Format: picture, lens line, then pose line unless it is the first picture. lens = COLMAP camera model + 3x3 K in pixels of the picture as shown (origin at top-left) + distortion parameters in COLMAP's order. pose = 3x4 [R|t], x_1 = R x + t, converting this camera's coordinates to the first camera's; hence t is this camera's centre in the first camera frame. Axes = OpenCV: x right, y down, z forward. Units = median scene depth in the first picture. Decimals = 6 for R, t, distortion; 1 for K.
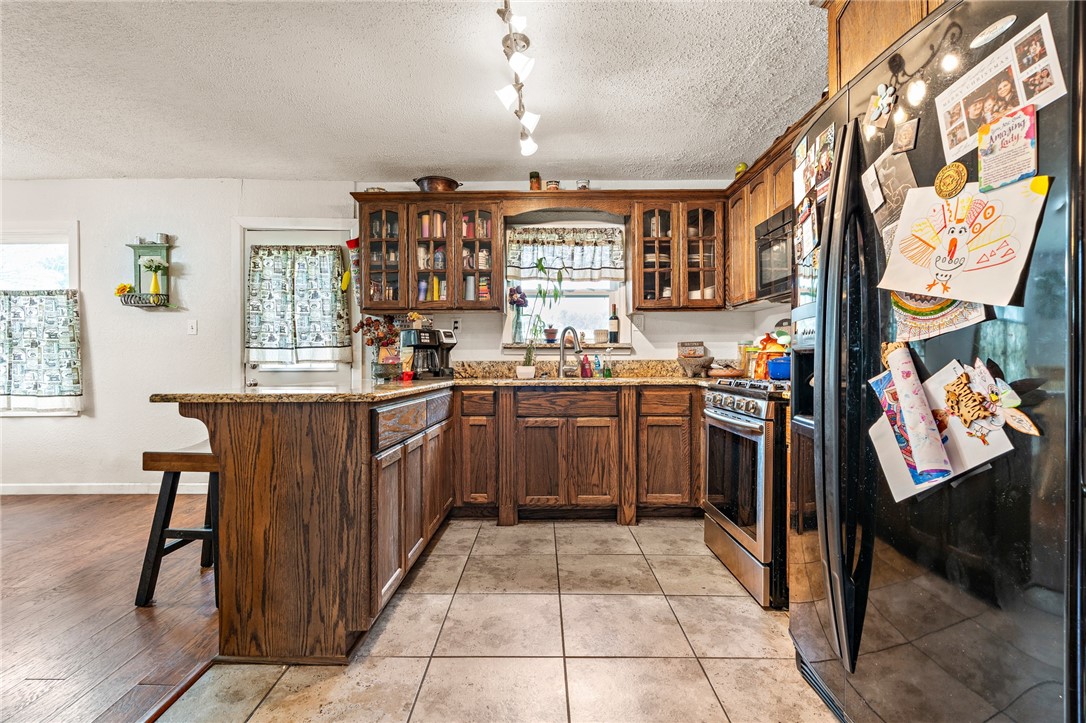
lens RADIAL K [[539.1, 0, 538.1], [0, 539.1, 361.1], [0, 0, 1]] dist [-0.006640, -0.000179]
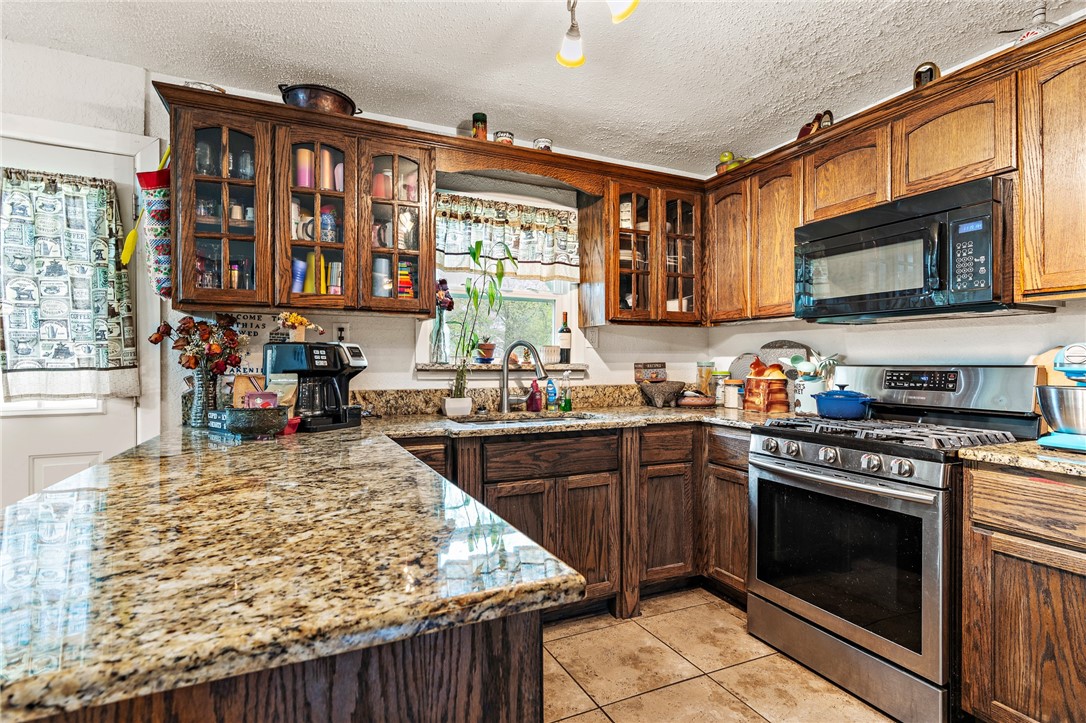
lens RADIAL K [[547.9, 0, 548.0], [0, 547.9, 364.1], [0, 0, 1]] dist [-0.003033, 0.001884]
pose [[0.898676, 0.002367, 0.438606, -0.232073], [-0.003857, 0.999989, 0.002506, -0.036691], [-0.438595, -0.003944, 0.898676, 0.338878]]
